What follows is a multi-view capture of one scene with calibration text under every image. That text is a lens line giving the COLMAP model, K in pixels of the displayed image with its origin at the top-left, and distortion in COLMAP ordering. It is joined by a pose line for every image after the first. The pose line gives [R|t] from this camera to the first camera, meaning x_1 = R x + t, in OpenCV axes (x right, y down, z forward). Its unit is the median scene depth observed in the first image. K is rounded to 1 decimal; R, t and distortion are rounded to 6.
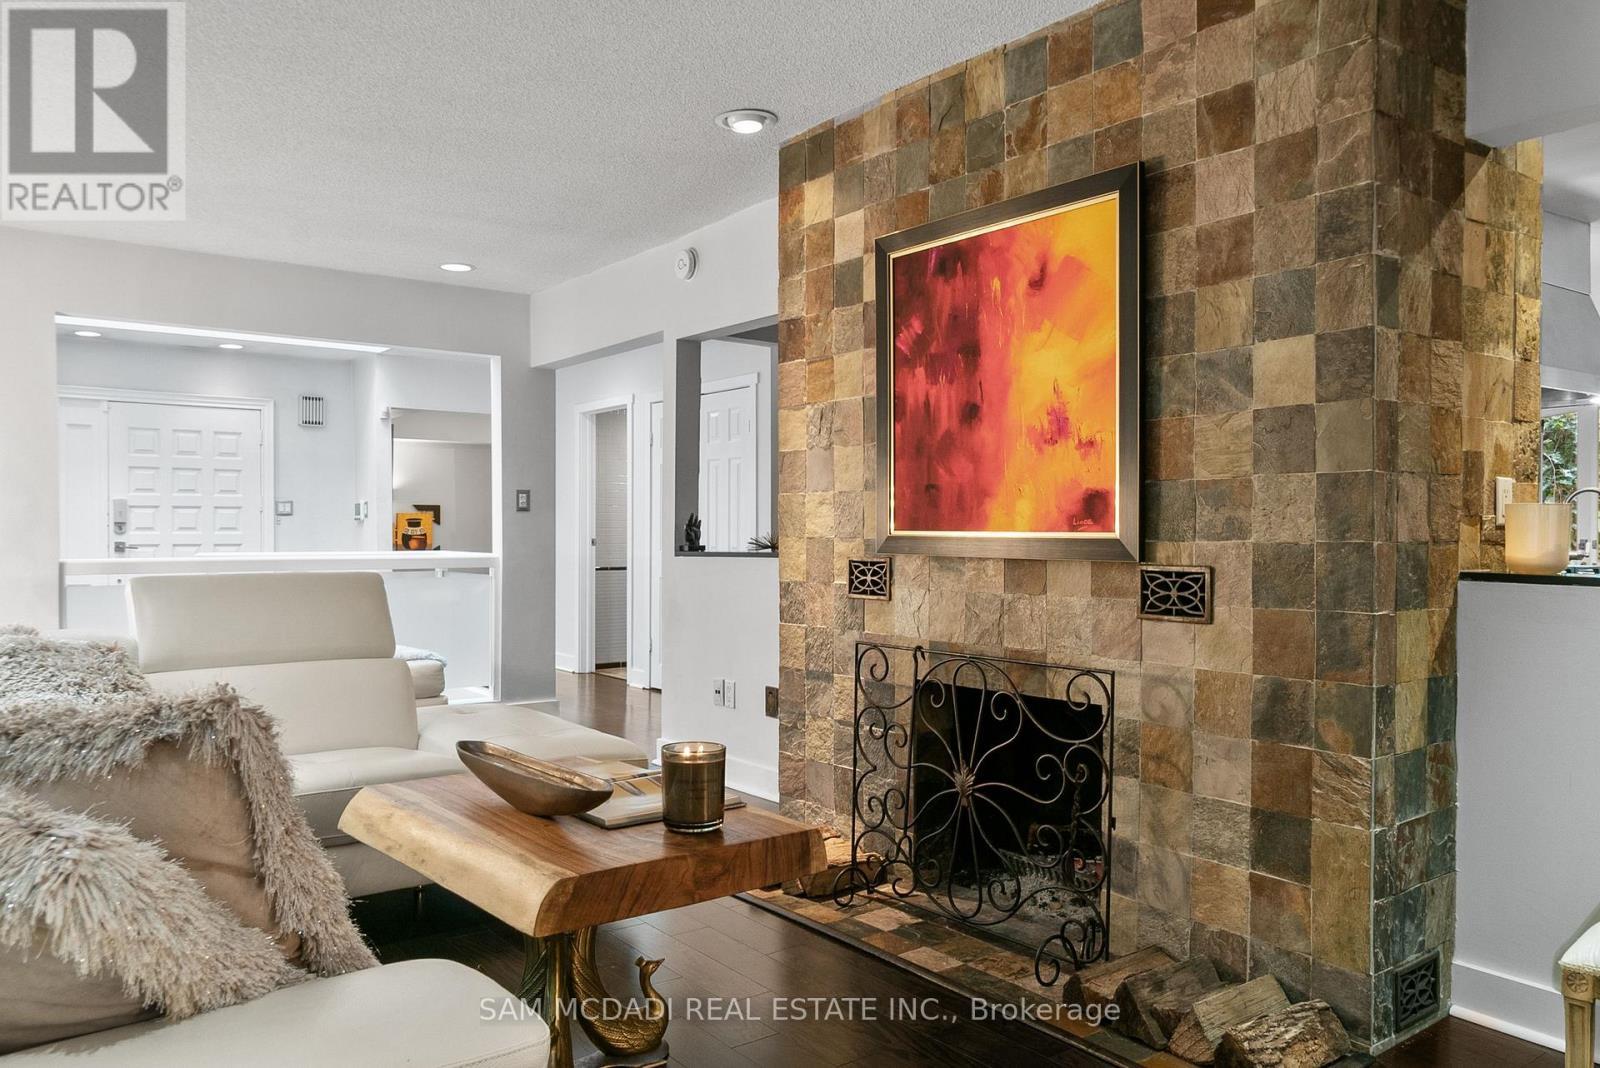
lens RADIAL K [[1186.6, 0, 800.0], [0, 1186.6, 534.0], [0, 0, 1]] dist [-0.000982, -0.004636]
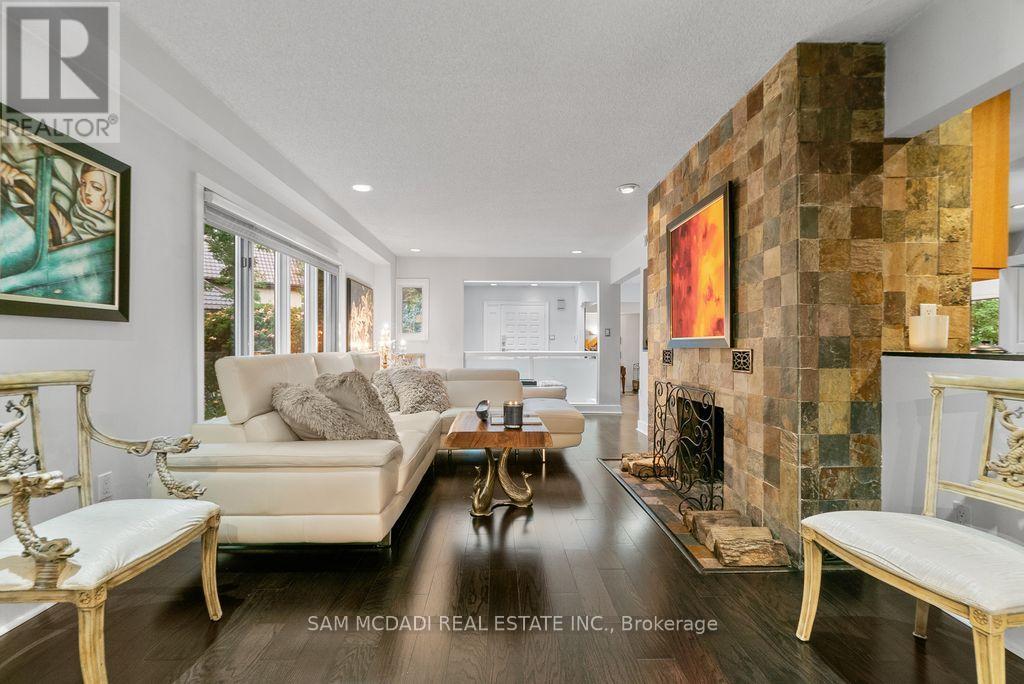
lens RADIAL K [[458.4, 0, 509.1], [0, 458.4, 343.0], [0, 0, 1]] dist [-0.003161, 0.000272]
pose [[0.812729, -0.006409, -0.582606, 0.479975], [-0.002320, 0.999896, -0.014236, 0.029368], [0.582637, 0.012922, 0.812630, -0.008737]]
